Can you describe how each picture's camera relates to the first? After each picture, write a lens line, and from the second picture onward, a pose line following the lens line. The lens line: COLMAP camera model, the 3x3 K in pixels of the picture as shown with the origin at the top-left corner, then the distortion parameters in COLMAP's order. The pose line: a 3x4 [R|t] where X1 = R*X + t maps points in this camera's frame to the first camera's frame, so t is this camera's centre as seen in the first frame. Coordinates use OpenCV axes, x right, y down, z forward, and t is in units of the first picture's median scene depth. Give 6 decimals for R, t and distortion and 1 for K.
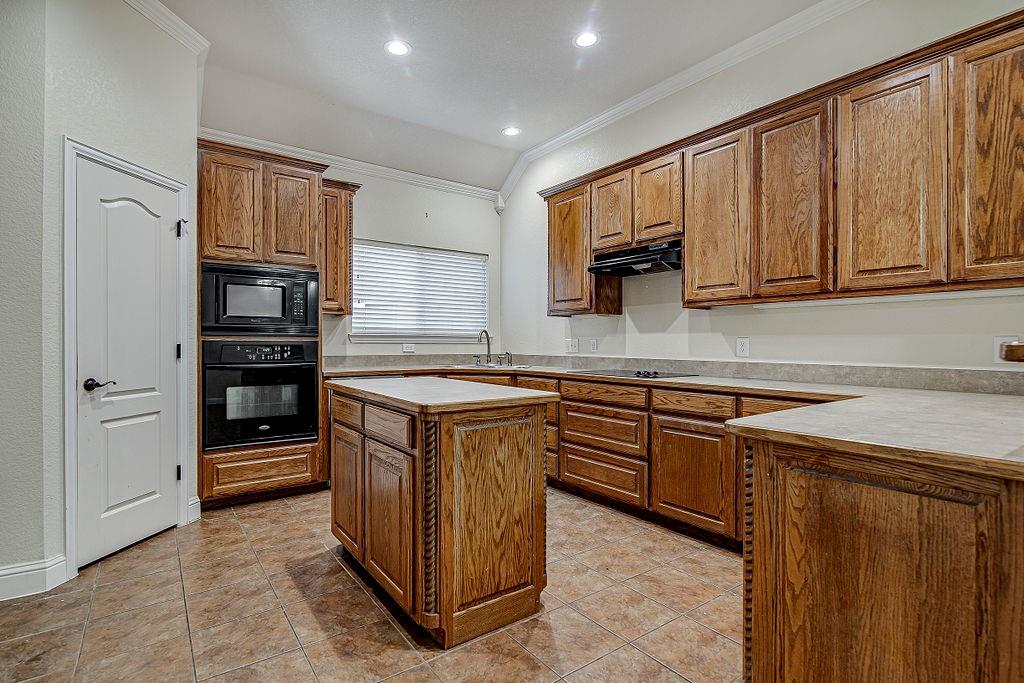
lens RADIAL K [[485.9, 0, 505.7], [0, 485.9, 343.3], [0, 0, 1]] dist [-0.015567, 0.000338]
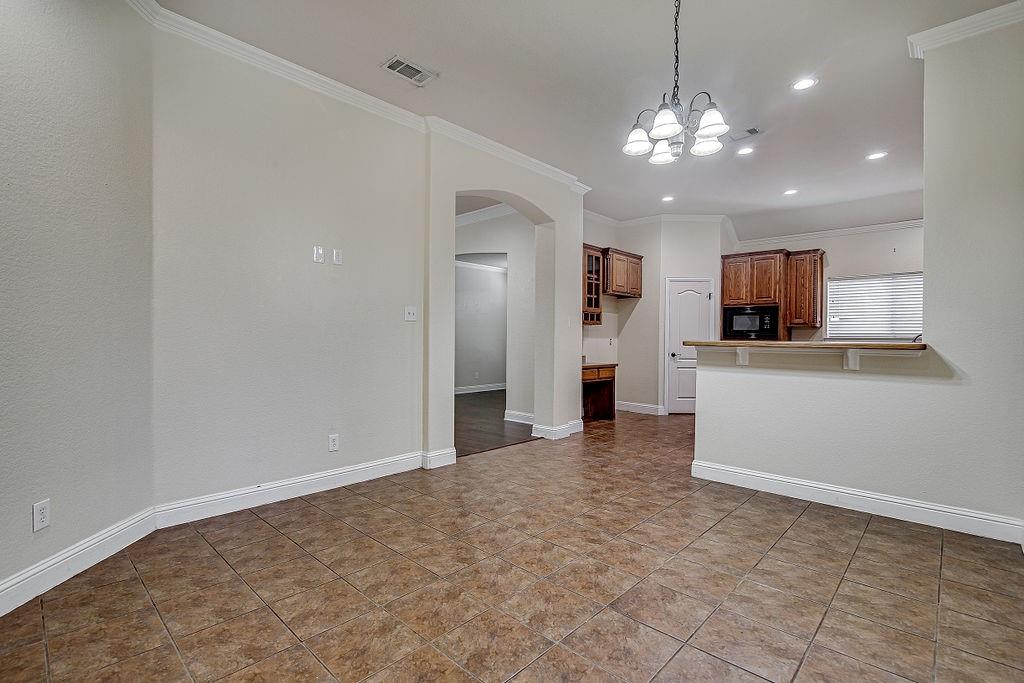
lens RADIAL K [[485.9, 0, 512.6], [0, 485.9, 337.0], [0, 0, 1]] dist [-0.015567, 0.000338]
pose [[0.218375, -0.003390, -0.975859, 1.435852], [-0.012409, 0.999903, -0.006251, 0.002862], [0.975786, 0.013475, 0.218312, -0.513733]]
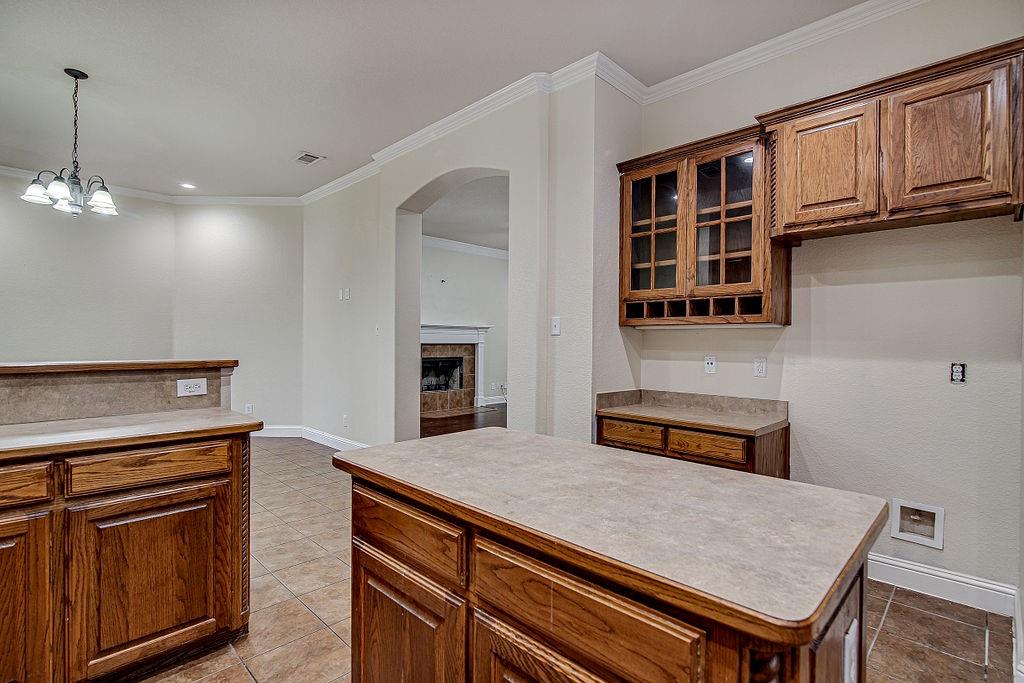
lens RADIAL K [[485.9, 0, 519.8], [0, 485.9, 343.8], [0, 0, 1]] dist [-0.015567, 0.000338]
pose [[-0.980799, -0.003948, -0.194983, 0.013680], [-0.005578, 0.999954, 0.007810, -0.034930], [0.194943, 0.008747, -0.980775, 1.058696]]
